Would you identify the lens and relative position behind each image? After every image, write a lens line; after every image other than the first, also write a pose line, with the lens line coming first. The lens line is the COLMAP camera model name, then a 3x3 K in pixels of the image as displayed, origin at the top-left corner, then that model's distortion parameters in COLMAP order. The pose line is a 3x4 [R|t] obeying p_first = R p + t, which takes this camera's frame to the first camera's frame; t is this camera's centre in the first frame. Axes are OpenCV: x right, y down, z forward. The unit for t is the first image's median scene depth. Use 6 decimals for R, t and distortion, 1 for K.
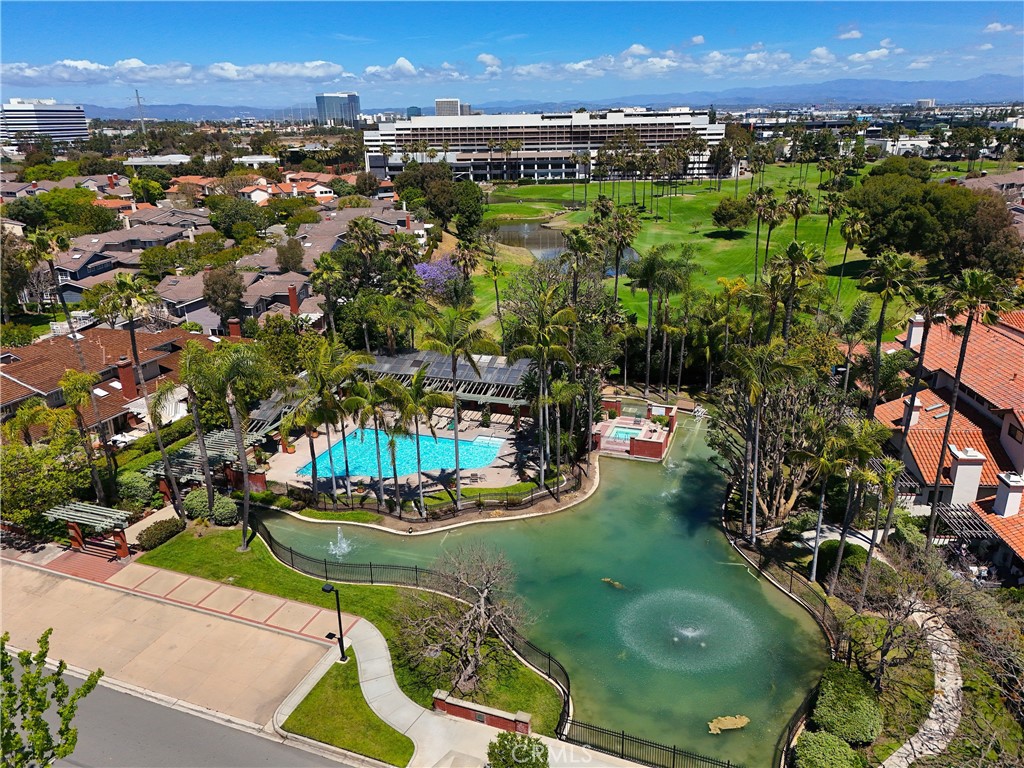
lens RADIAL K [[743.9, 0, 512.0], [0, 743.9, 384.0], [0, 0, 1]] dist [0.063442, -0.053190]
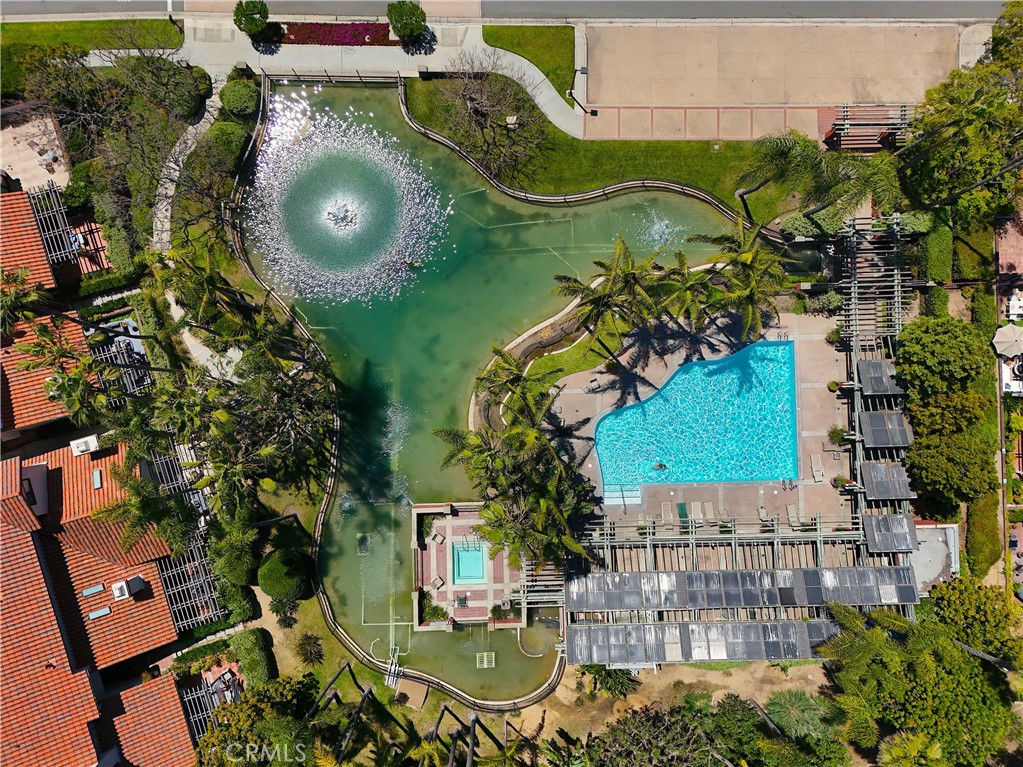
lens RADIAL K [[743.2, 0, 511.5], [0, 743.2, 383.5], [0, 0, 1]] dist [0.063442, -0.053190]
pose [[-0.934366, 0.355957, 0.015944, 0.033276], [-0.107292, -0.323742, 0.940042, -0.801640], [0.339777, 0.876633, 0.340685, 0.701248]]
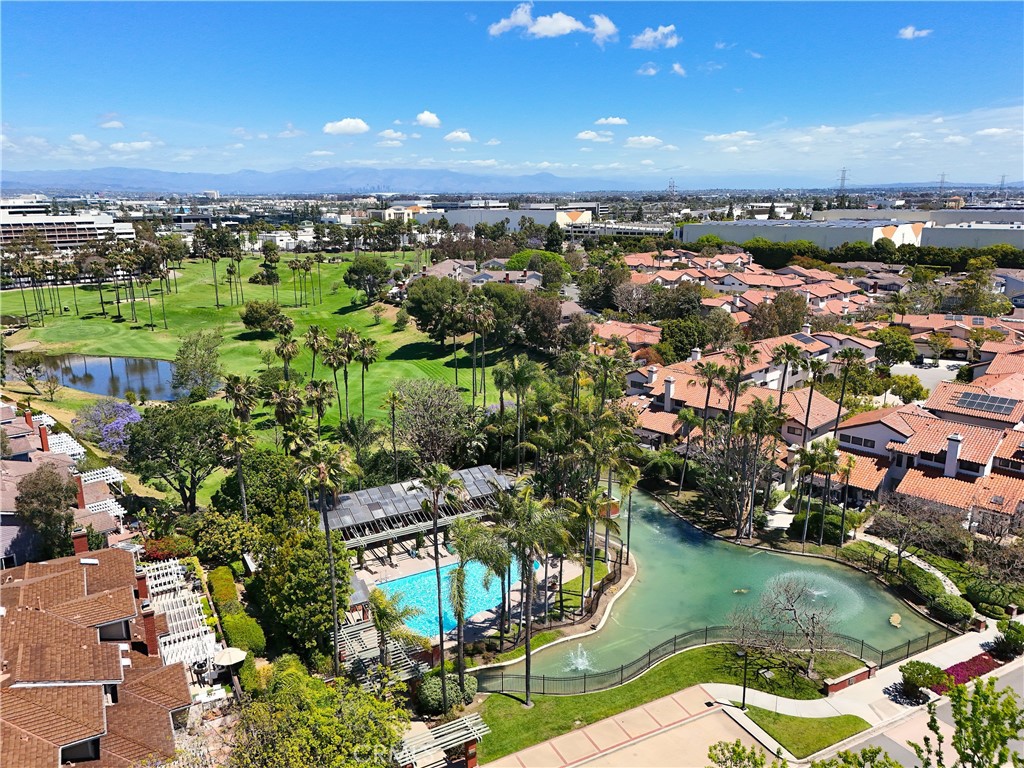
lens RADIAL K [[743.9, 0, 512.0], [0, 743.9, 384.0], [0, 0, 1]] dist [0.063442, -0.053190]
pose [[0.666457, -0.170149, 0.725868, -0.959371], [0.247156, 0.968976, 0.000208, -0.190487], [-0.703384, 0.179264, 0.687834, 0.220925]]
